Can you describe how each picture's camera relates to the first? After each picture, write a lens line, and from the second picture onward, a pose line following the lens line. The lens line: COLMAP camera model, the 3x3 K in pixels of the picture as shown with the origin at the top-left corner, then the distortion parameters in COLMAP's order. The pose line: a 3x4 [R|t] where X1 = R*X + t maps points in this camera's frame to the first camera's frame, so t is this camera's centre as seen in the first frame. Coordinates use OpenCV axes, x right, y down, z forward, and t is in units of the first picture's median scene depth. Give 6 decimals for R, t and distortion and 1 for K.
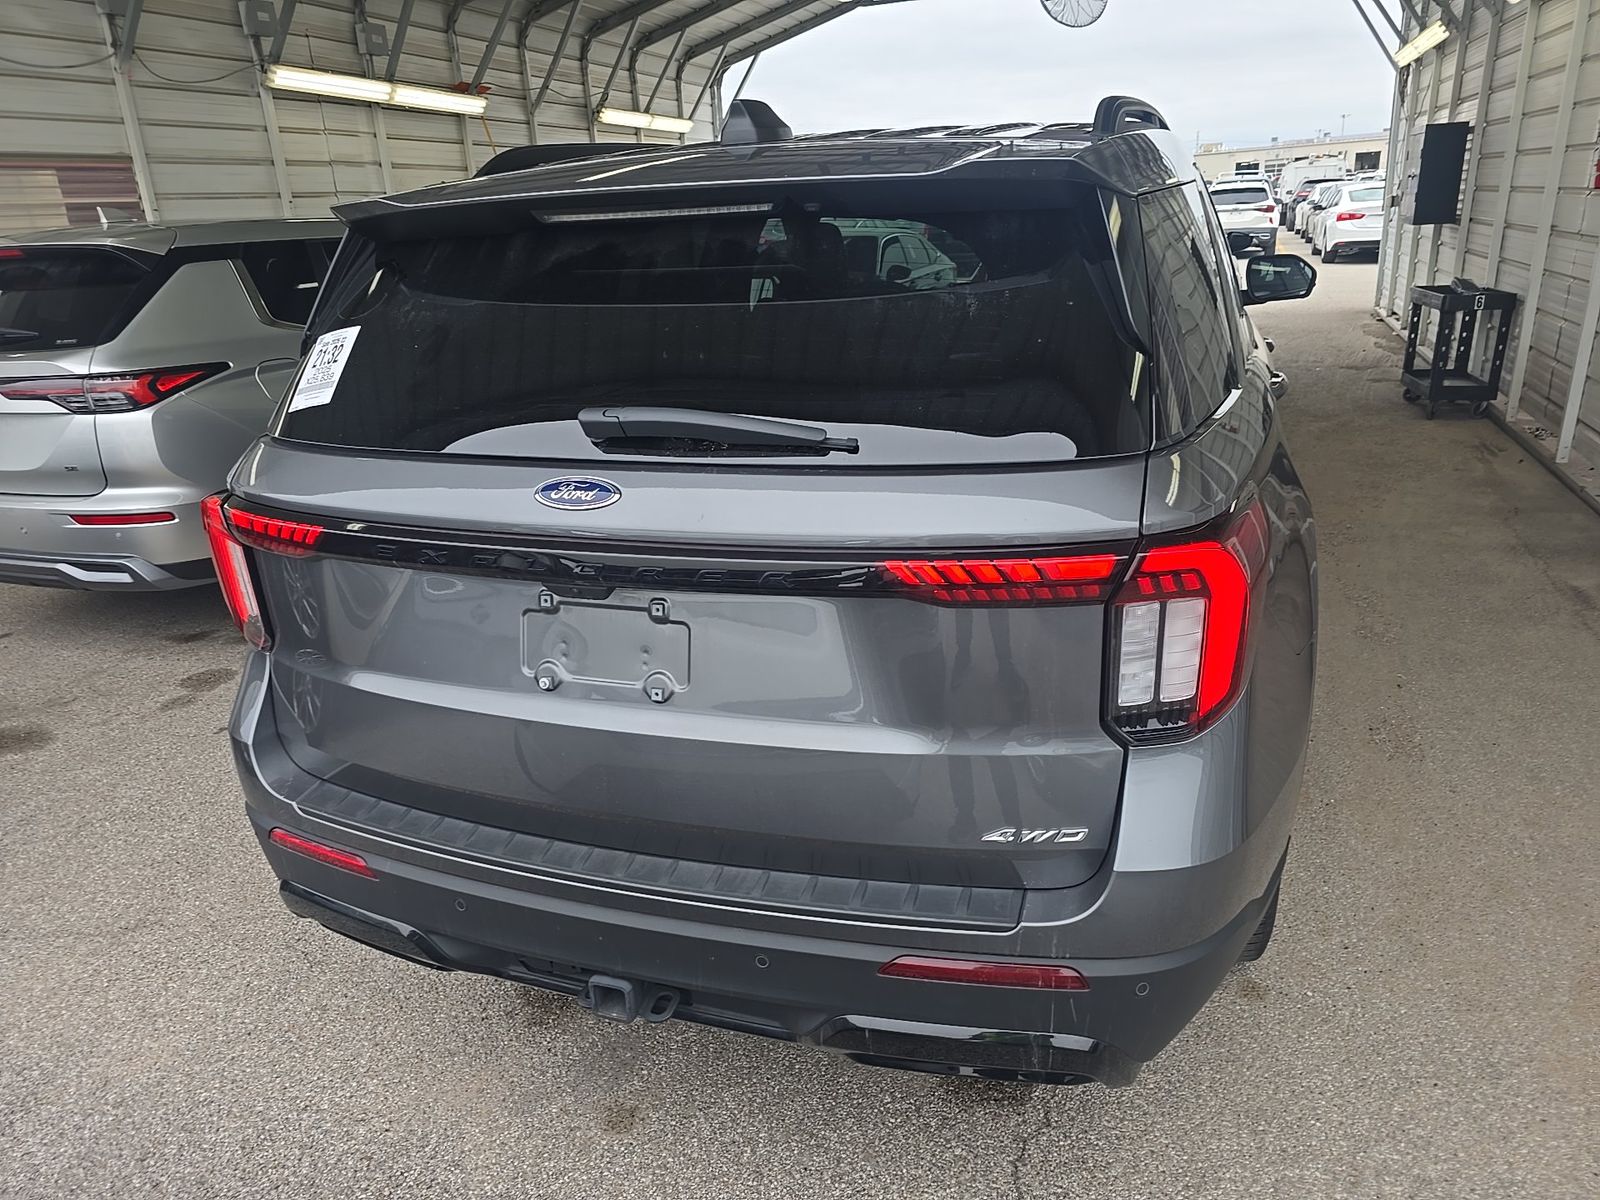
lens RADIAL K [[1075.6, 0, 795.8], [0, 1075.6, 599.7], [0, 0, 1]] dist [0.036633, -0.028018]
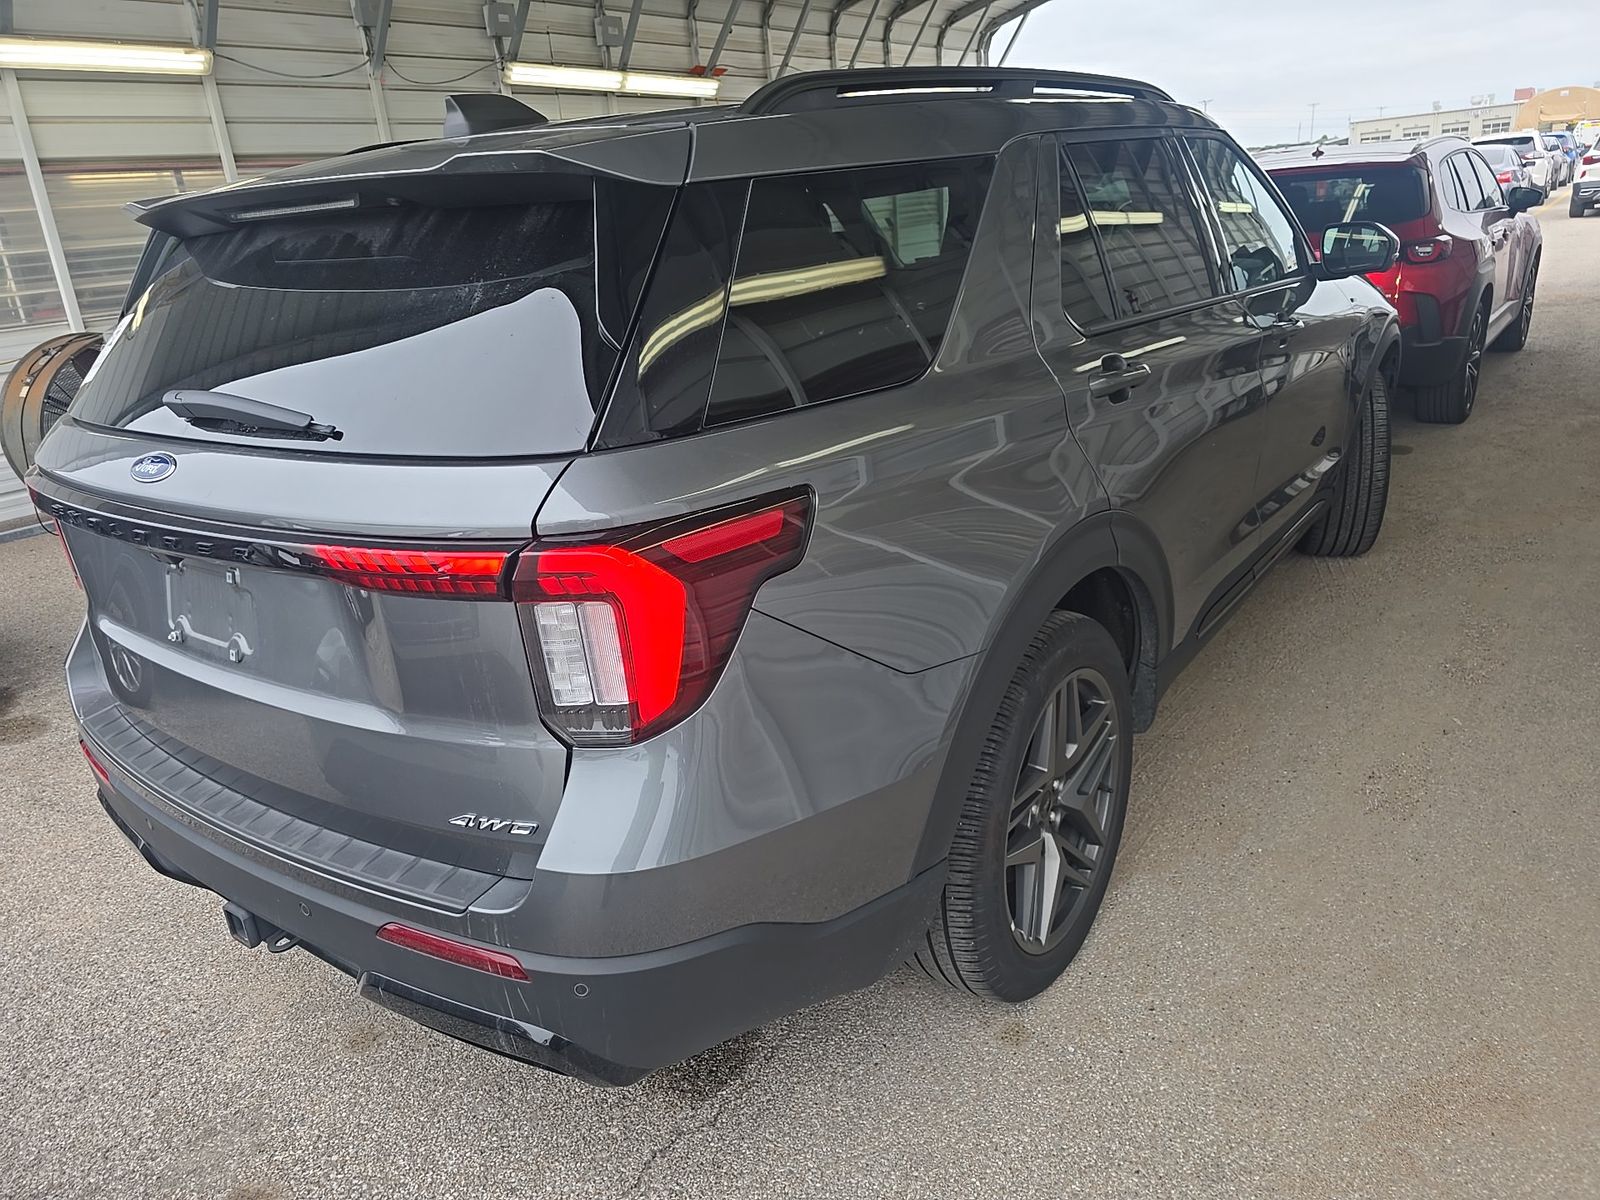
lens RADIAL K [[1075.6, 0, 772.9], [0, 1075.6, 605.9], [0, 0, 1]] dist [0.036633, -0.028018]
pose [[0.958198, 0.075838, -0.275871, 0.104108], [-0.067849, 0.996956, 0.038401, -0.006065], [0.277943, -0.018079, 0.960427, 0.014293]]
